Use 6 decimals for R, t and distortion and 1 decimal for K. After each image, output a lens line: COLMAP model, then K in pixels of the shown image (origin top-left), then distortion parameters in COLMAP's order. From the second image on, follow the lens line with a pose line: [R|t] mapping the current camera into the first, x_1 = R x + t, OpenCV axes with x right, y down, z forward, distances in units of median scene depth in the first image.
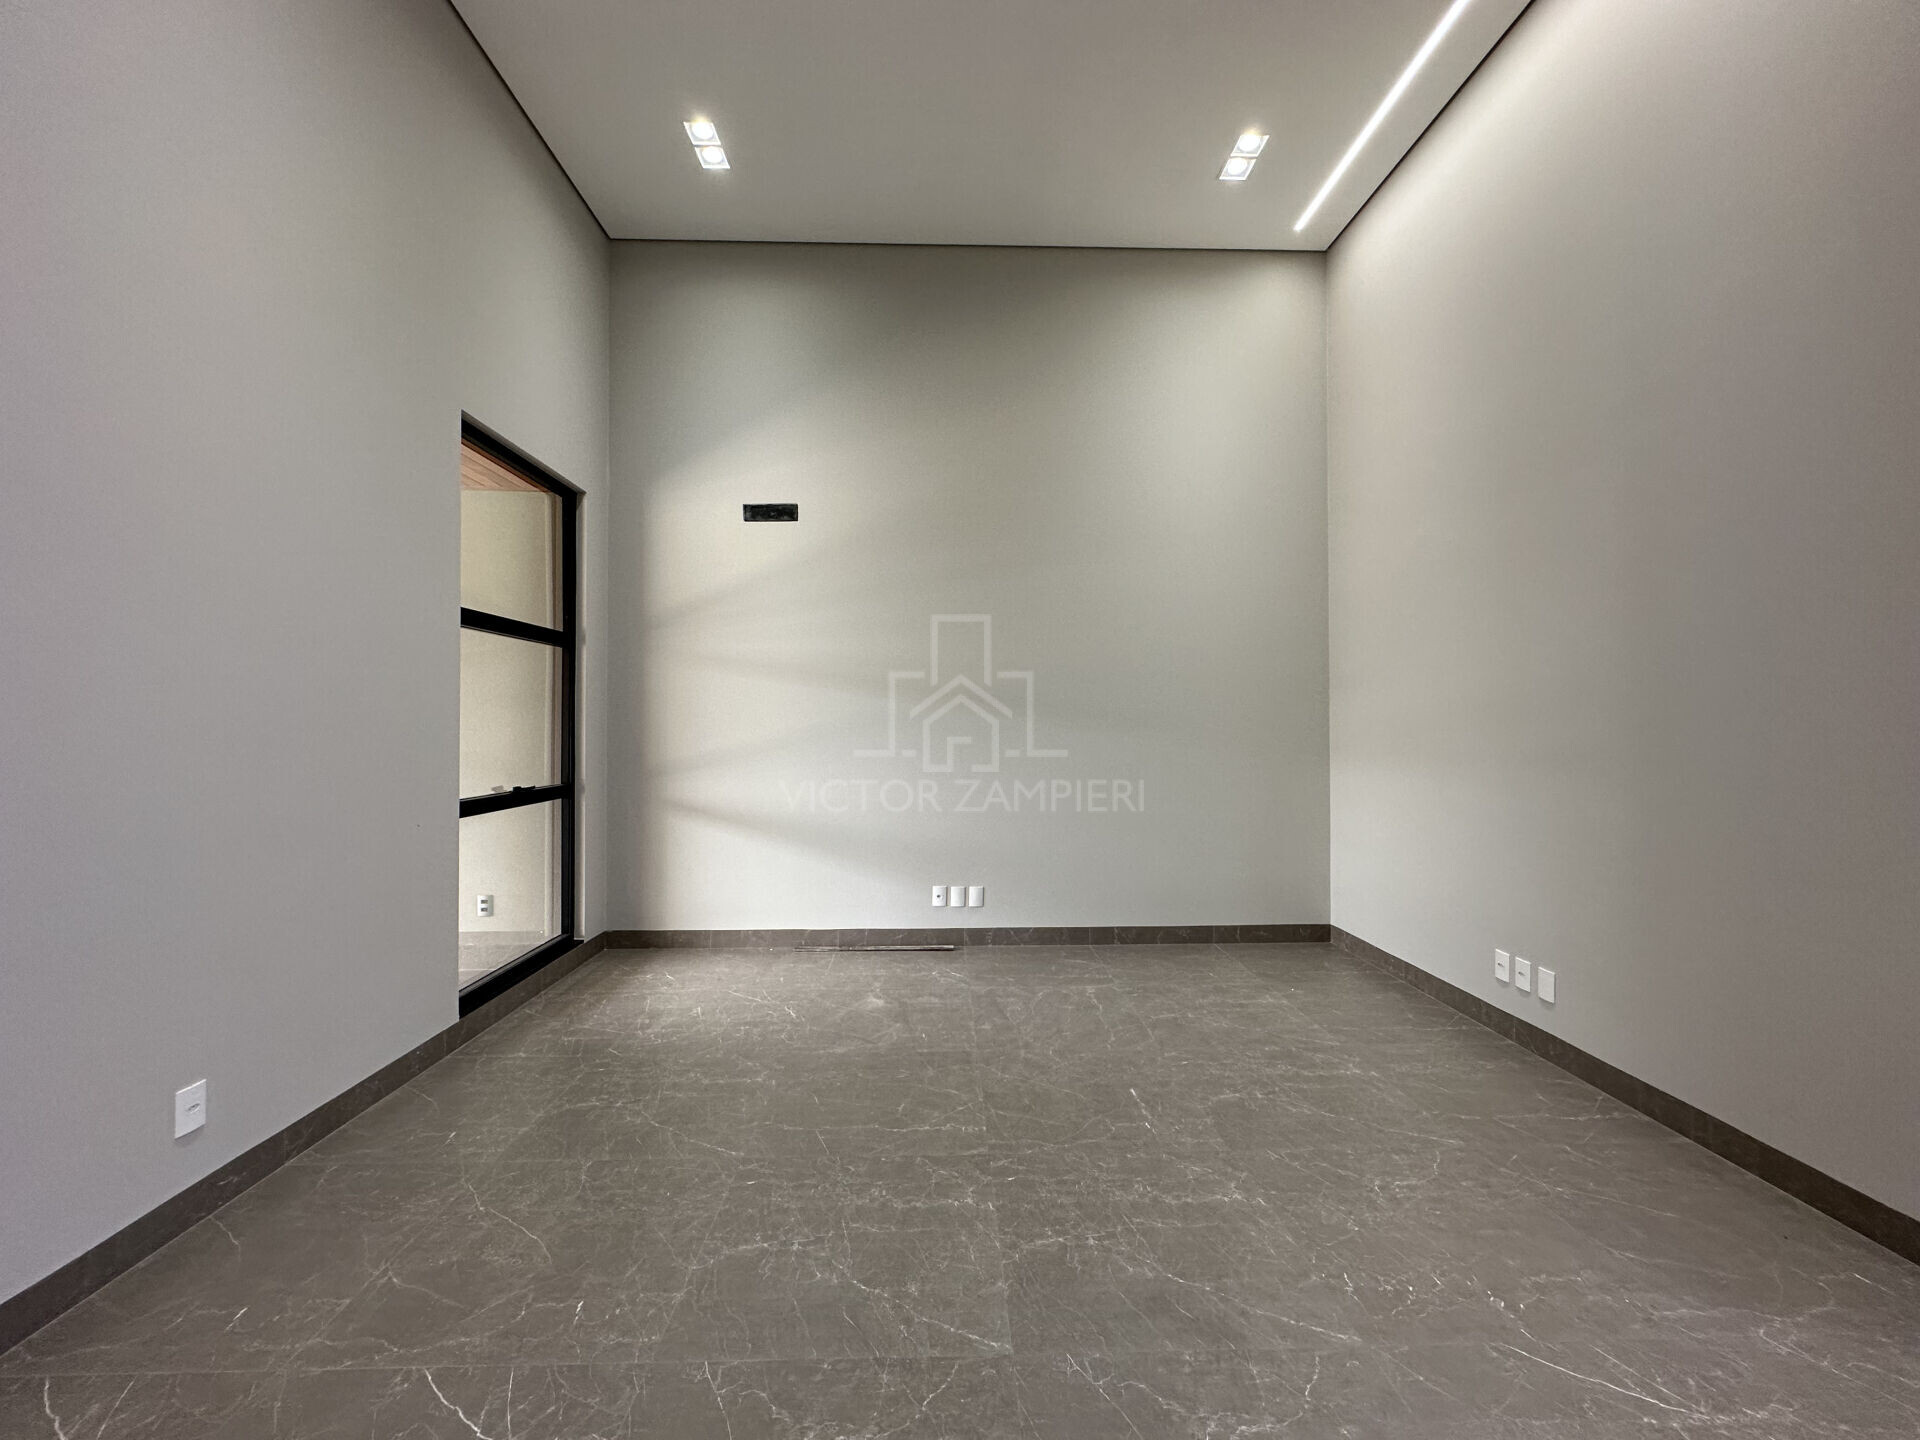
lens RADIAL K [[772.1, 0, 959.0], [0, 772.1, 718.7], [0, 0, 1]] dist [-0.001195, 0.000241]
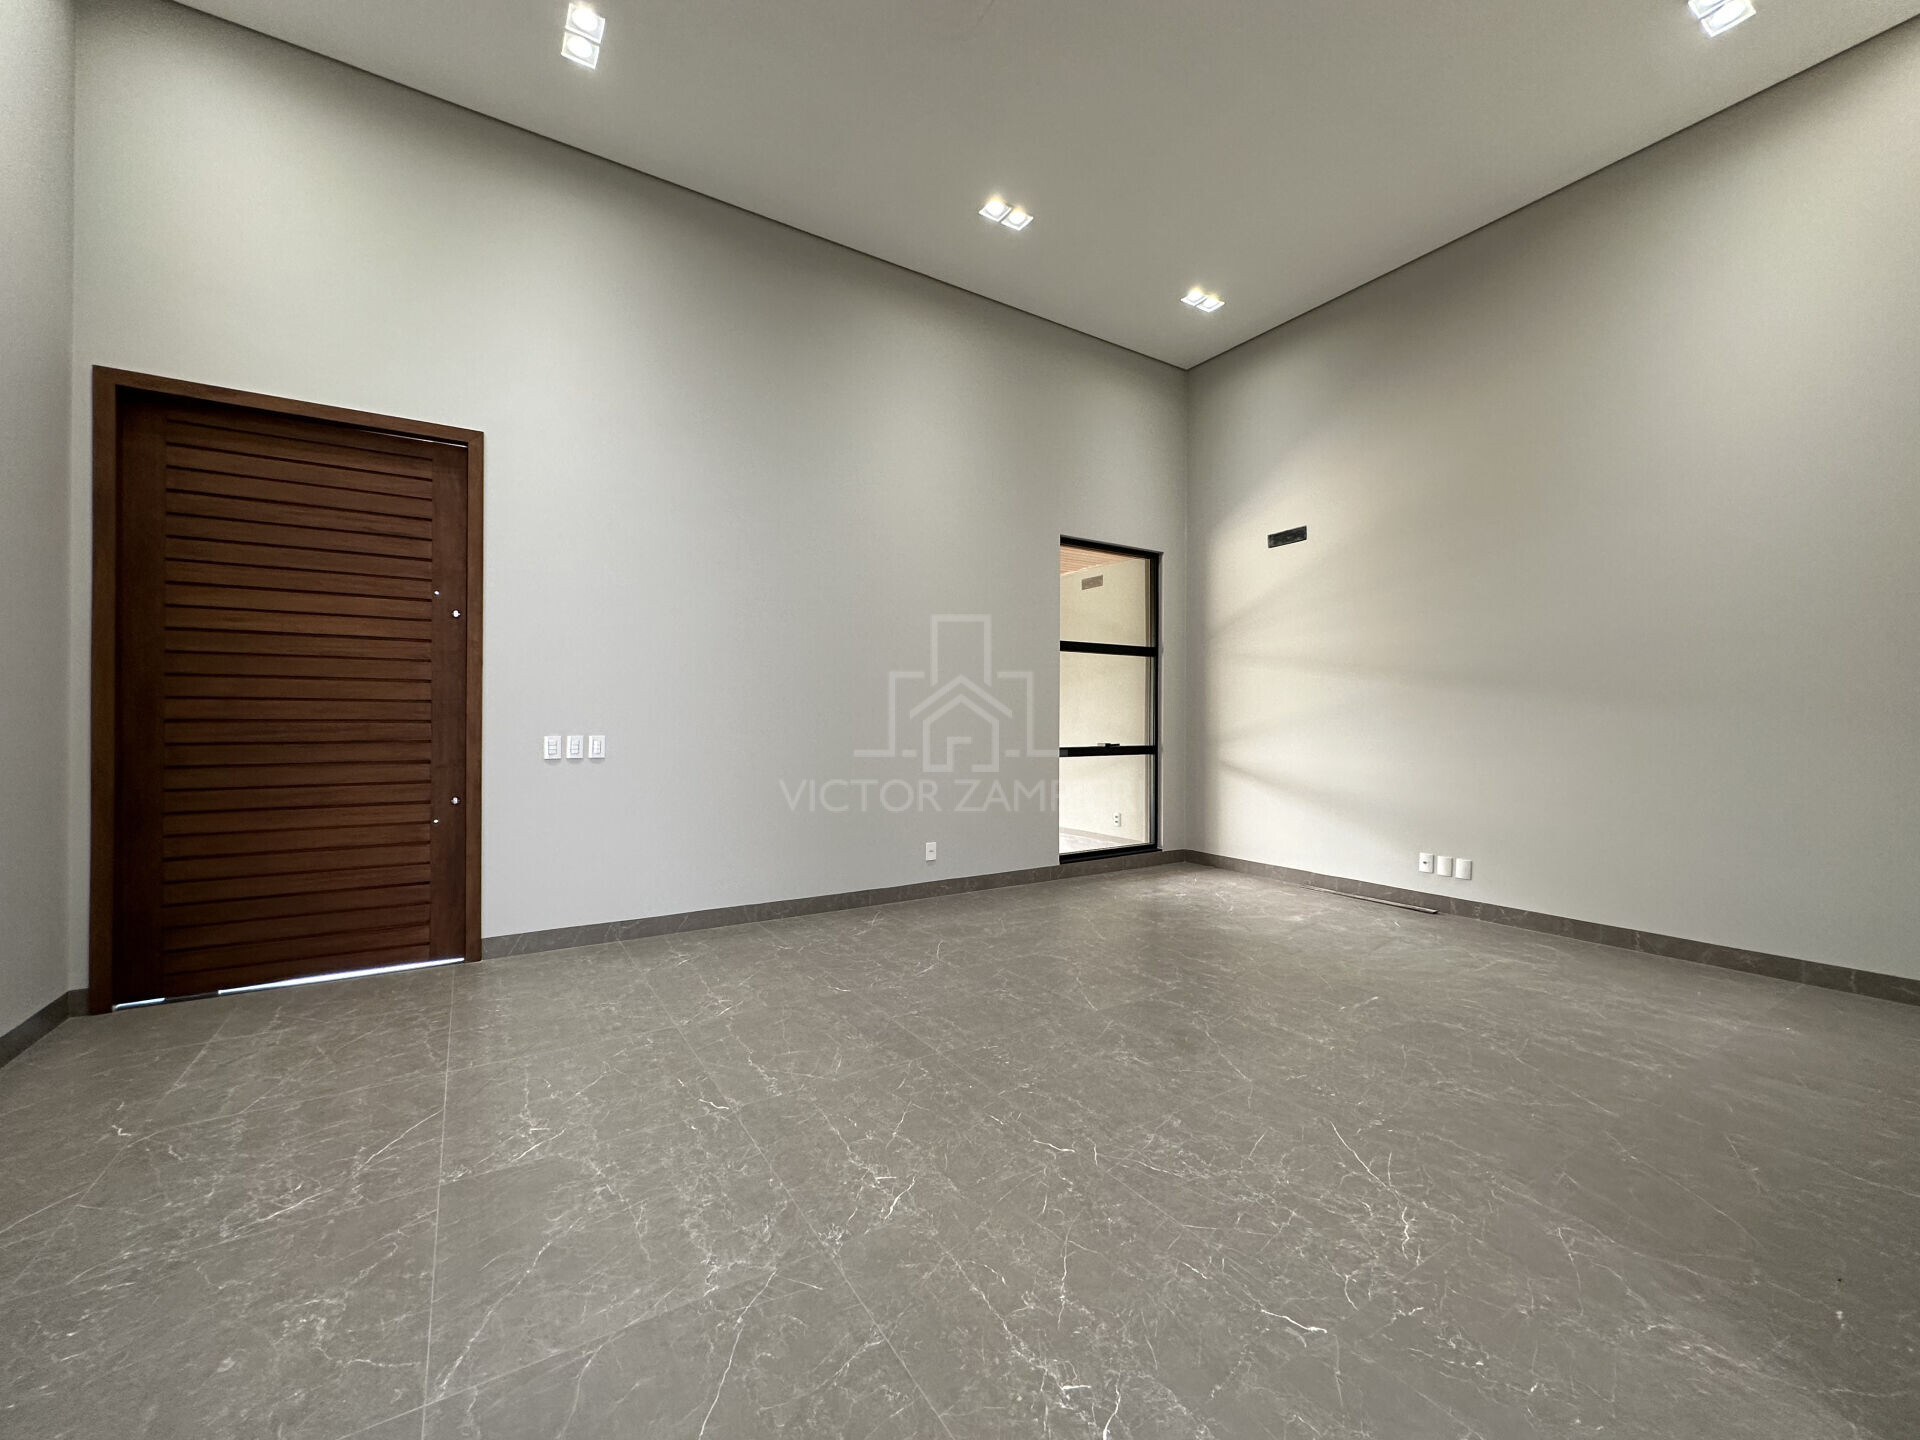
lens RADIAL K [[772.1, 0, 959.1], [0, 772.1, 718.4], [0, 0, 1]] dist [-0.001195, 0.000241]
pose [[0.517160, 0.001547, -0.855887, 0.702117], [0.004054, 0.999983, 0.004258, 0.026976], [0.855879, -0.005672, 0.517145, -0.141275]]
